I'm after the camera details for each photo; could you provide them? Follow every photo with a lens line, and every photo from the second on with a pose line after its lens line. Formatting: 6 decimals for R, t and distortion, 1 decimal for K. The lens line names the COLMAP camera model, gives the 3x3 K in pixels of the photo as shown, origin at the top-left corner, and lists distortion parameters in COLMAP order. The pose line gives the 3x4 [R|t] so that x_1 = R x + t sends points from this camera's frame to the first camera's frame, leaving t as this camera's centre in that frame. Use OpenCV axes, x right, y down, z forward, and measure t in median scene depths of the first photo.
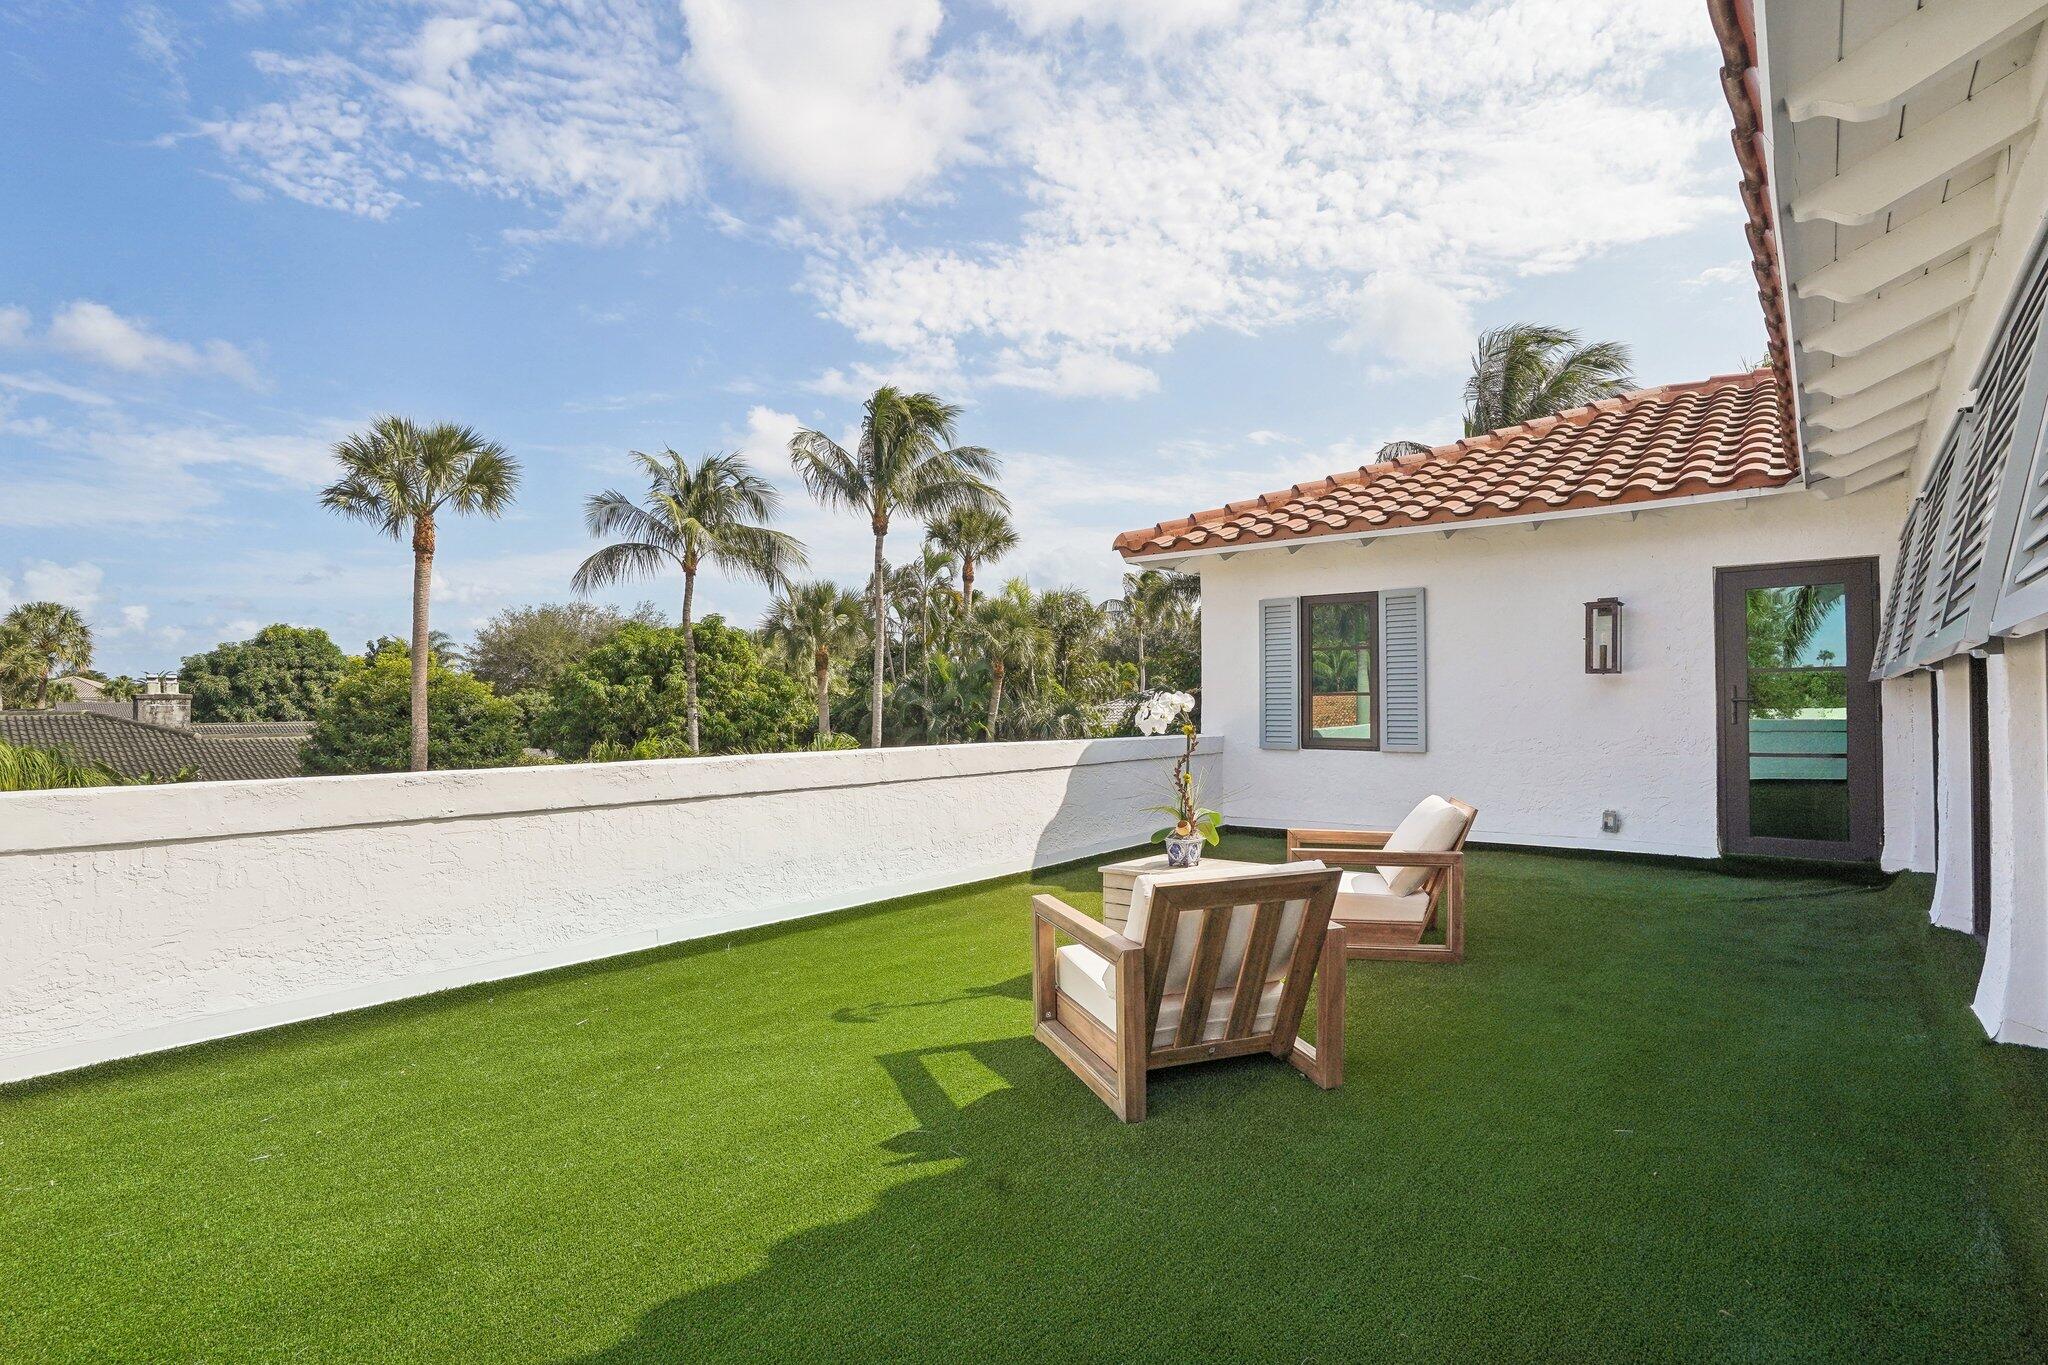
lens RADIAL K [[986.8, 0, 1032.7], [0, 986.8, 690.1], [0, 0, 1]] dist [-0.040723, 0.012496]
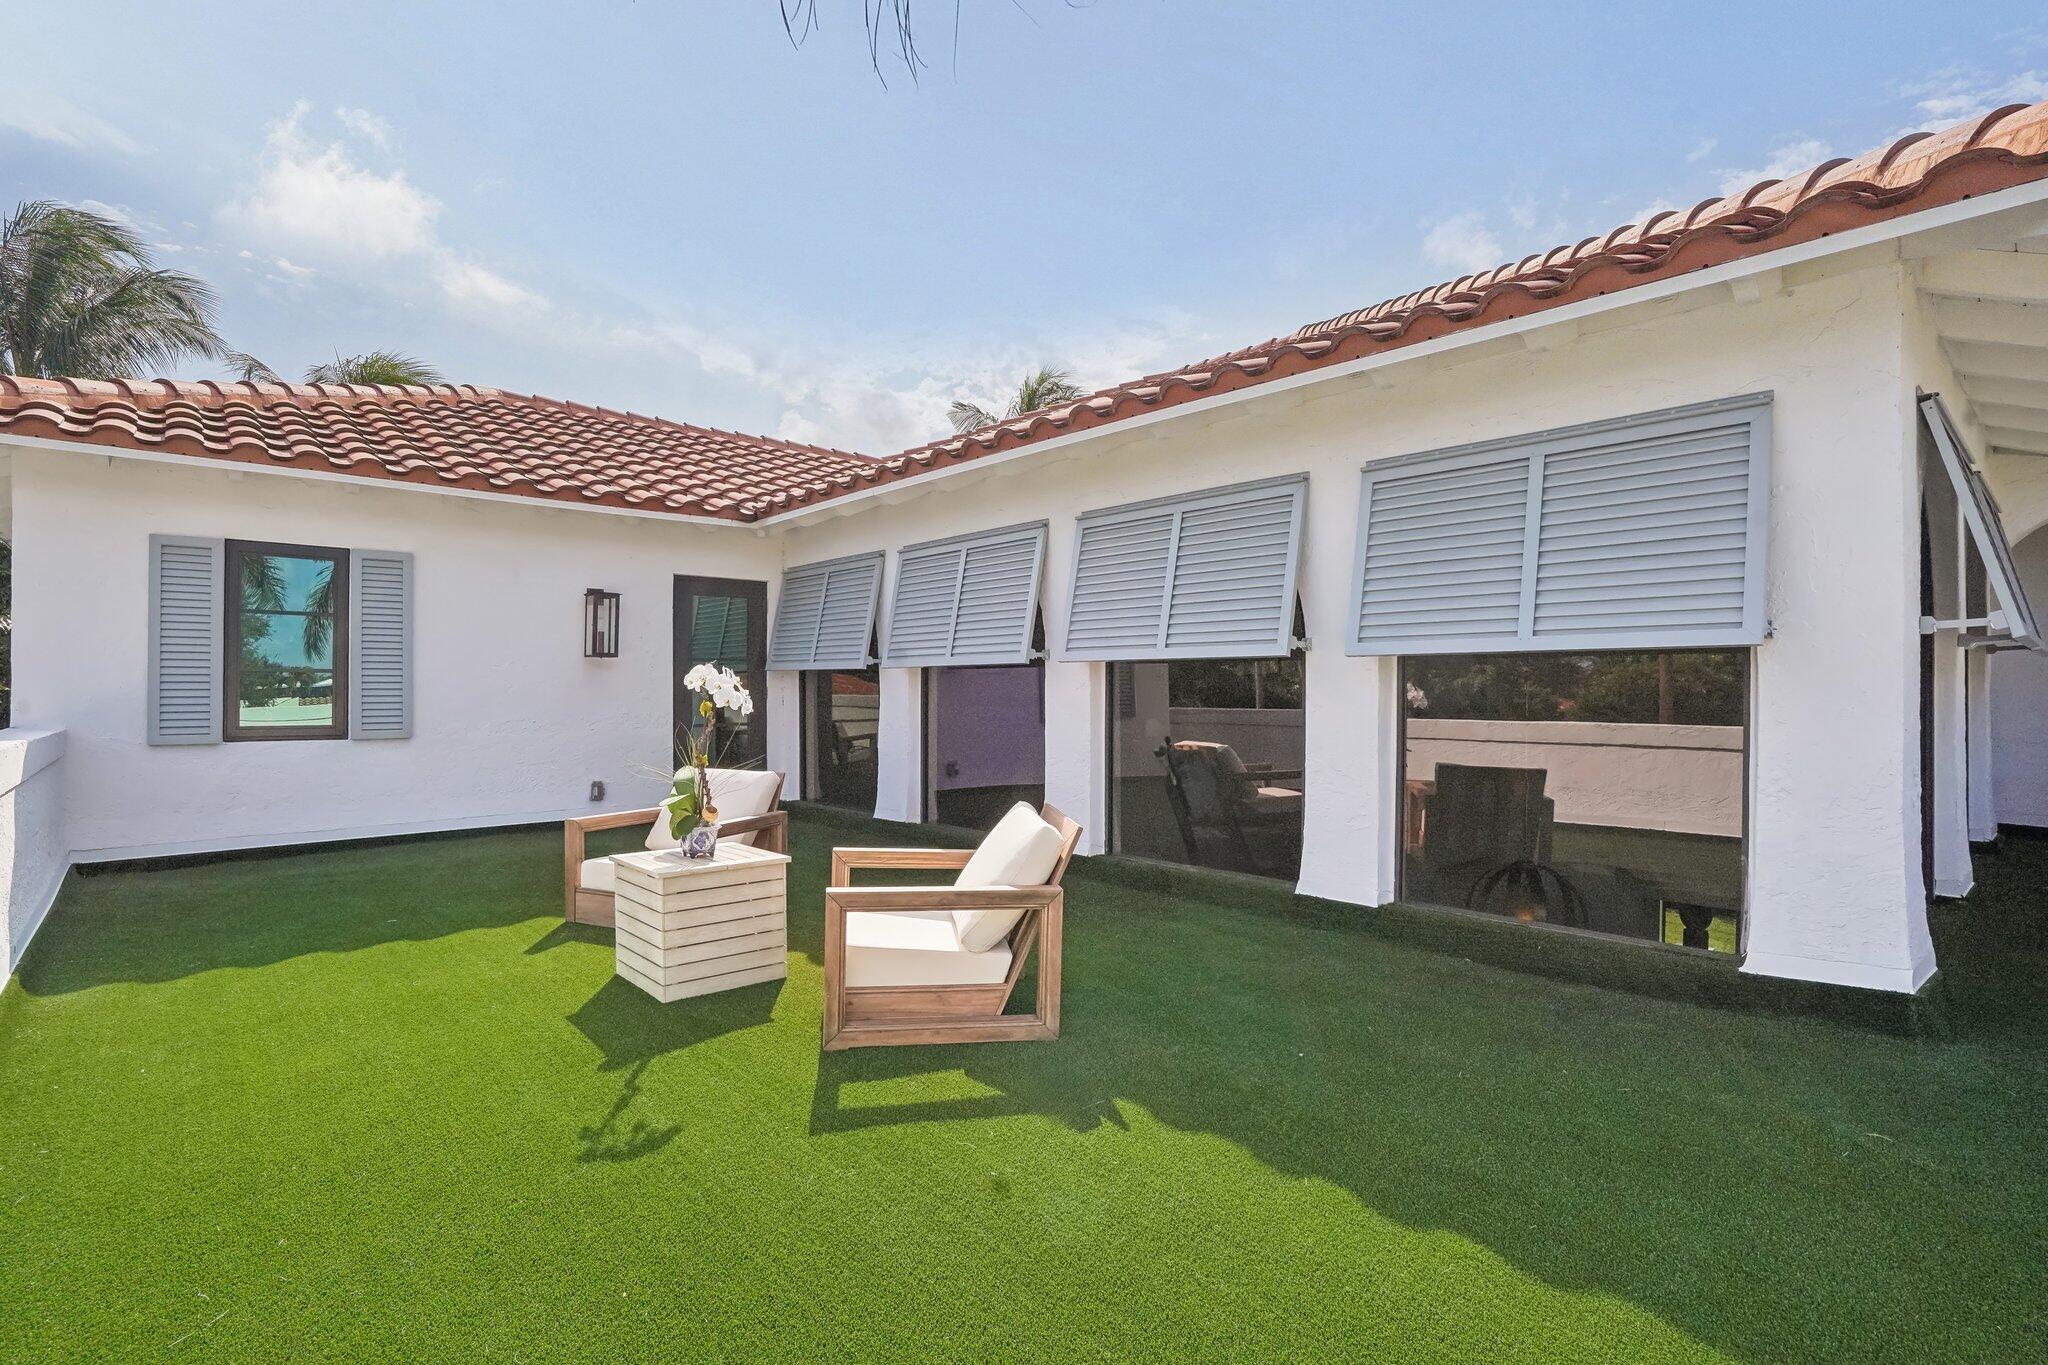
lens RADIAL K [[986.8, 0, 1030.4], [0, 986.8, 682.4], [0, 0, 1]] dist [-0.040723, 0.012496]
pose [[0.171472, 0.008962, 0.985148, -0.421827], [-0.020130, 0.999782, -0.005591, 0.007409], [-0.984983, -0.018872, 0.171615, 0.329682]]
